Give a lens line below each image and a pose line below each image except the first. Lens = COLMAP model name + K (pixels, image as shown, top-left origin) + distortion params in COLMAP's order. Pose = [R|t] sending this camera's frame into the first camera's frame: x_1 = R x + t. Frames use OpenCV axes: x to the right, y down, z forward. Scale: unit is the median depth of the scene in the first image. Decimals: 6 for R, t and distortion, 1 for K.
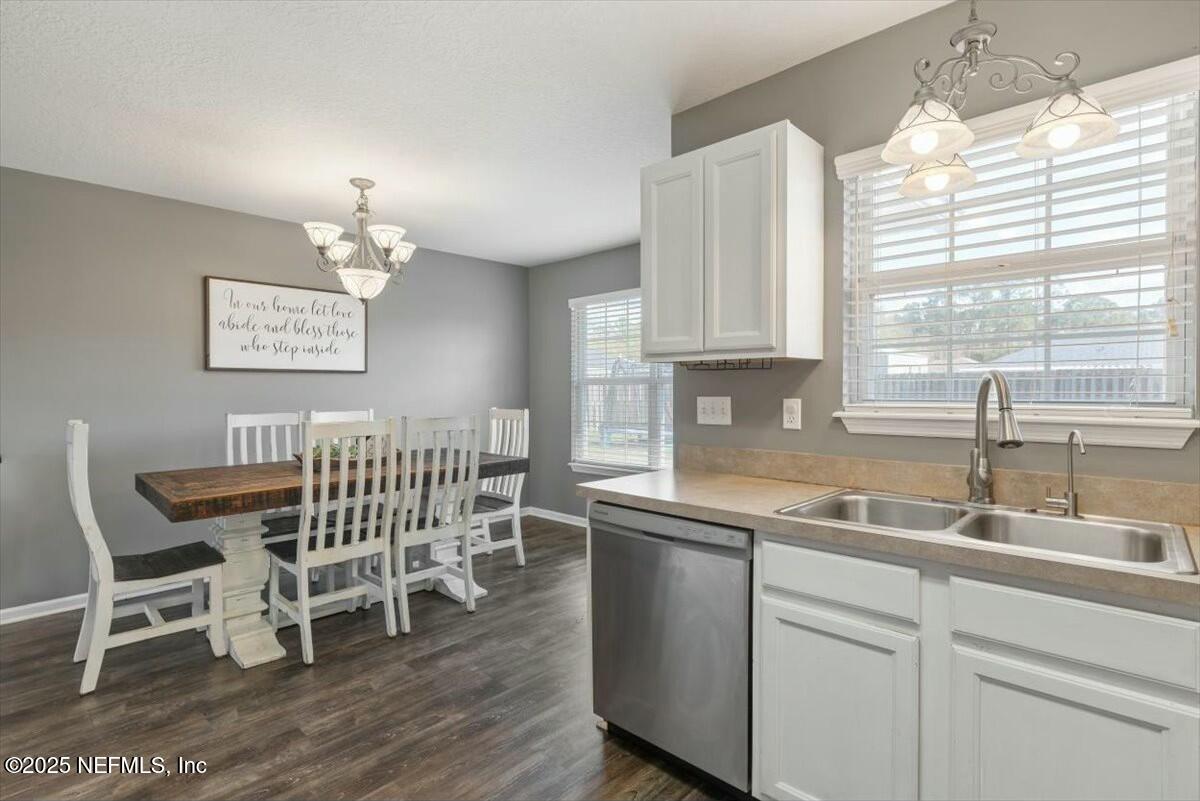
lens RADIAL K [[559.1, 0, 600.2], [0, 559.1, 395.8], [0, 0, 1]] dist [-0.002948, -0.000384]
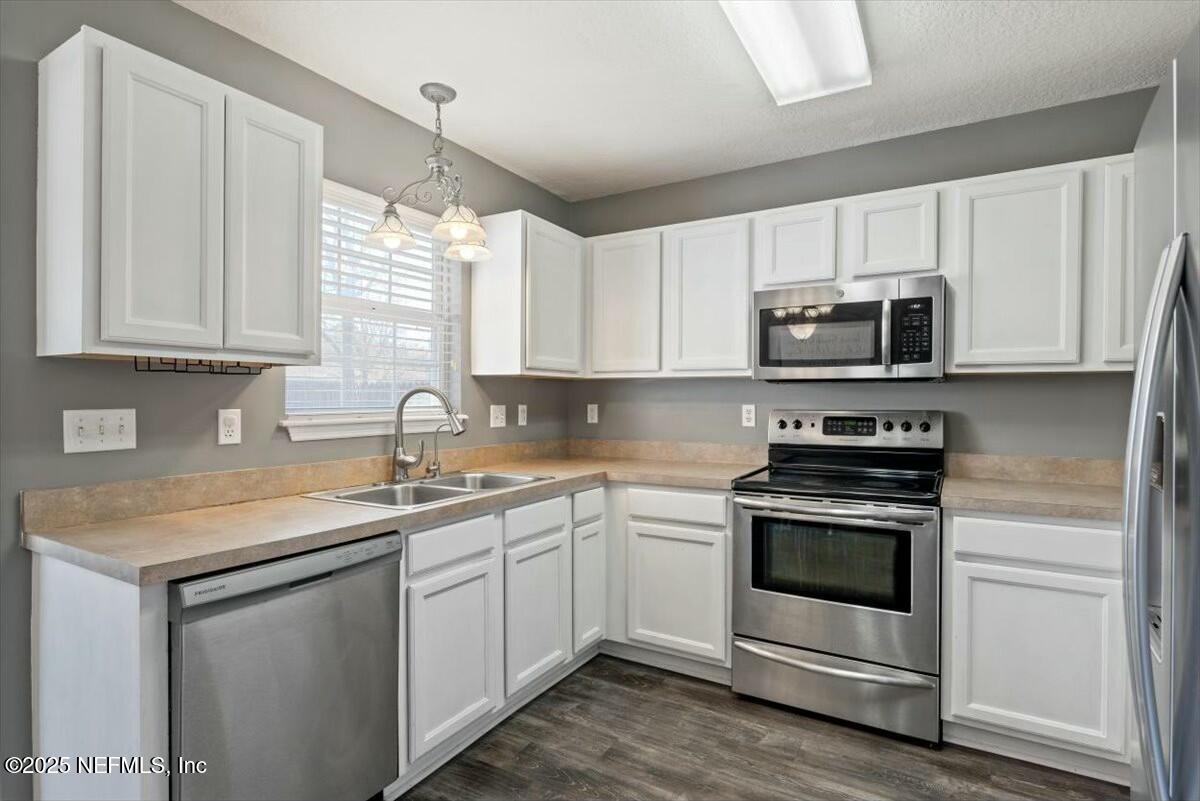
lens RADIAL K [[598.3, 0, 595.8], [0, 598.3, 397.2], [0, 0, 1]] dist [-0.000837, -0.000297]
pose [[-0.201284, 0.002791, 0.979529, -0.747550], [0.008293, 0.999965, -0.001145, -0.008308], [-0.979498, 0.007893, -0.201300, 0.690424]]
